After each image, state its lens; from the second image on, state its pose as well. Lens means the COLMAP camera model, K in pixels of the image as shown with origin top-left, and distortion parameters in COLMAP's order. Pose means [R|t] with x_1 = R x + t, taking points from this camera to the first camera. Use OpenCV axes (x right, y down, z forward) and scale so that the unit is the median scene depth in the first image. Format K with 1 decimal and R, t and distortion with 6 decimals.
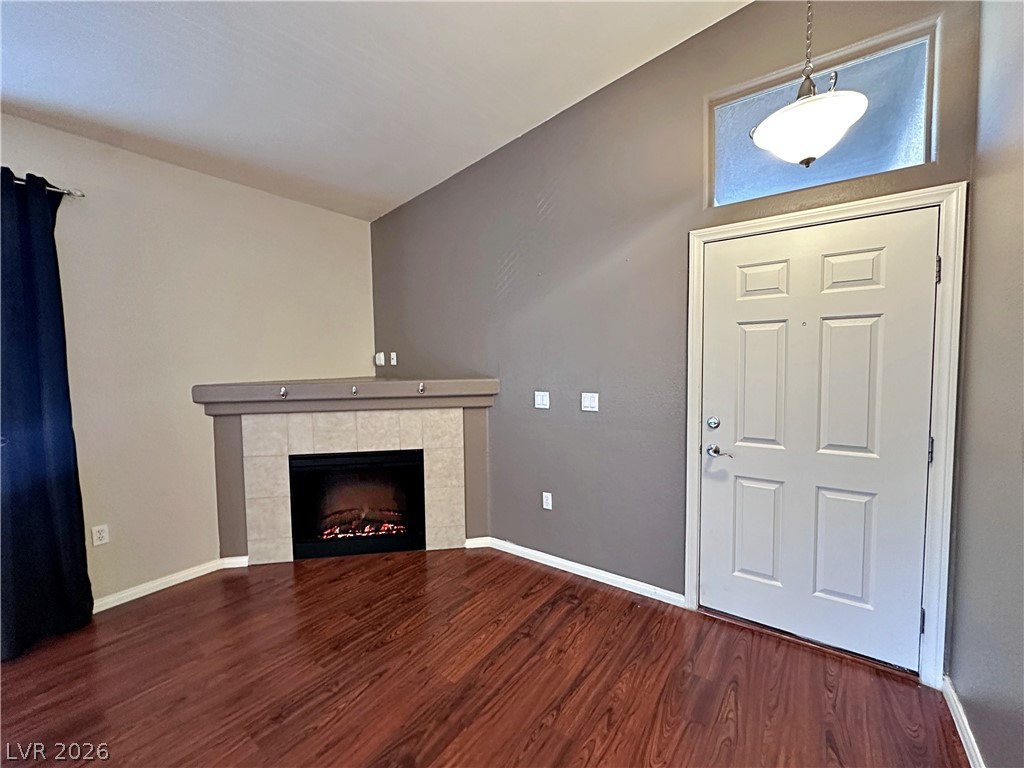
lens RADIAL K [[408.8, 0, 512.0], [0, 408.8, 384.0], [0, 0, 1]] dist [-0.001881, -0.000072]
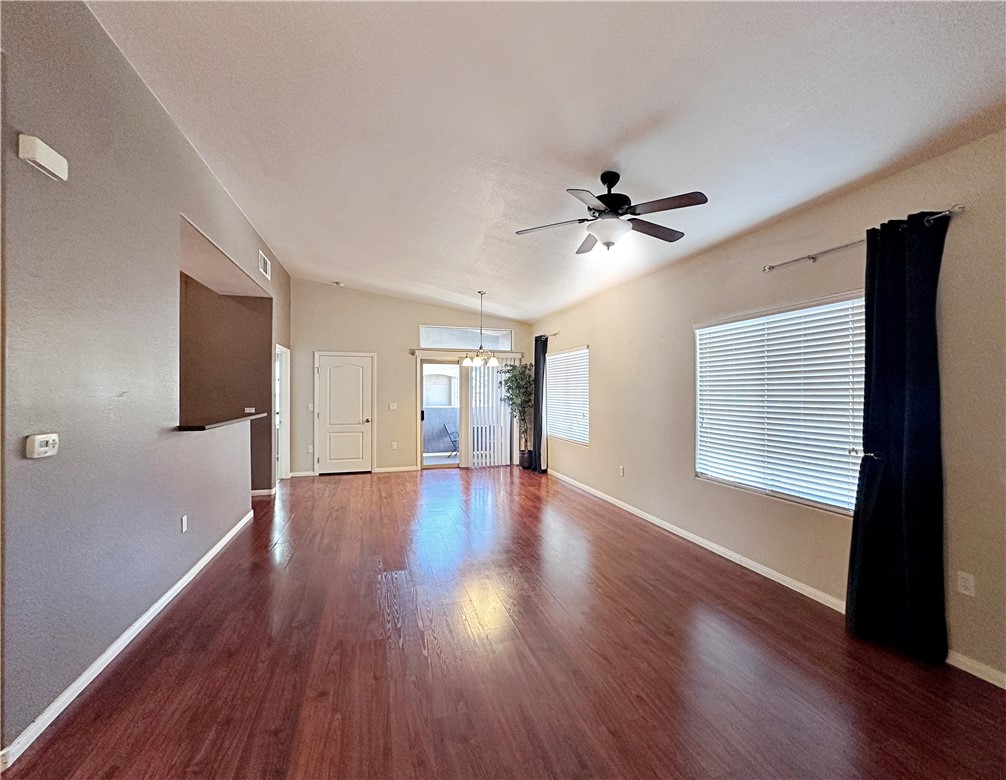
lens RADIAL K [[413.6, 0, 490.1], [0, 413.6, 392.4], [0, 0, 1]] dist [-0.000477, 0.000166]
pose [[-0.616680, 0.010438, -0.787144, 0.339154], [-0.040620, 0.998158, 0.045060, -0.043280], [0.786165, 0.059761, -0.615121, 0.738128]]
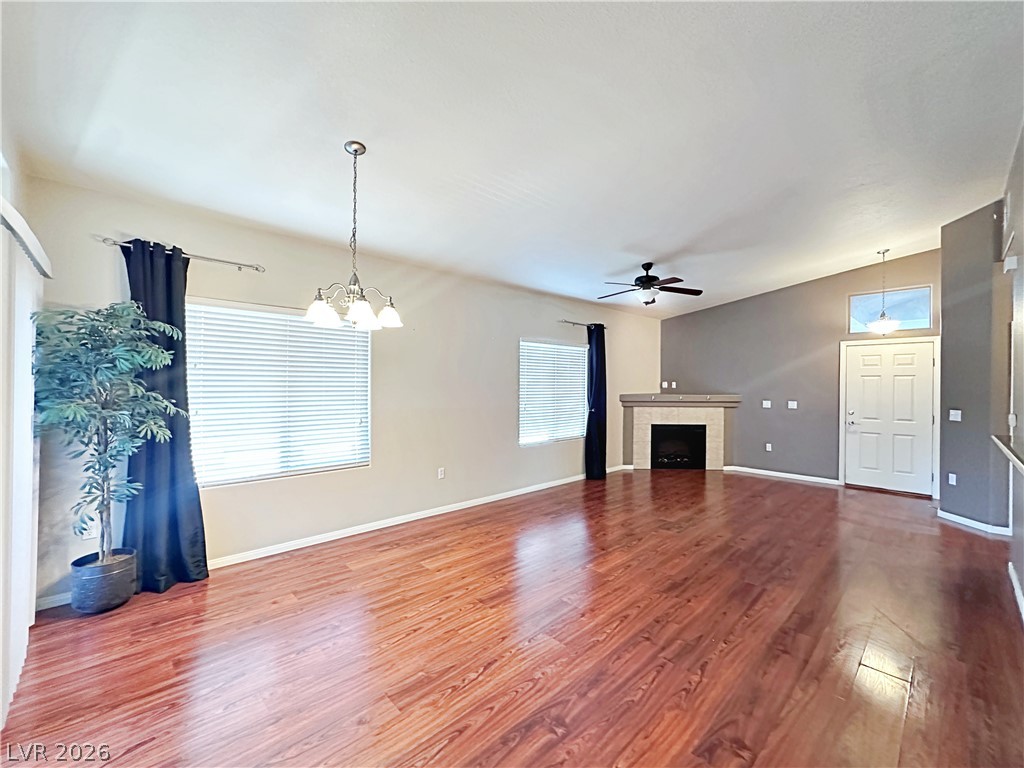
lens RADIAL K [[407.2, 0, 538.7], [0, 407.2, 383.2], [0, 0, 1]] dist [0.034549, -0.000005]
pose [[0.987459, 0.020021, -0.156599, -1.101807], [-0.029086, 0.998018, -0.055811, 0.114026], [0.155171, 0.059666, 0.986084, -2.006307]]
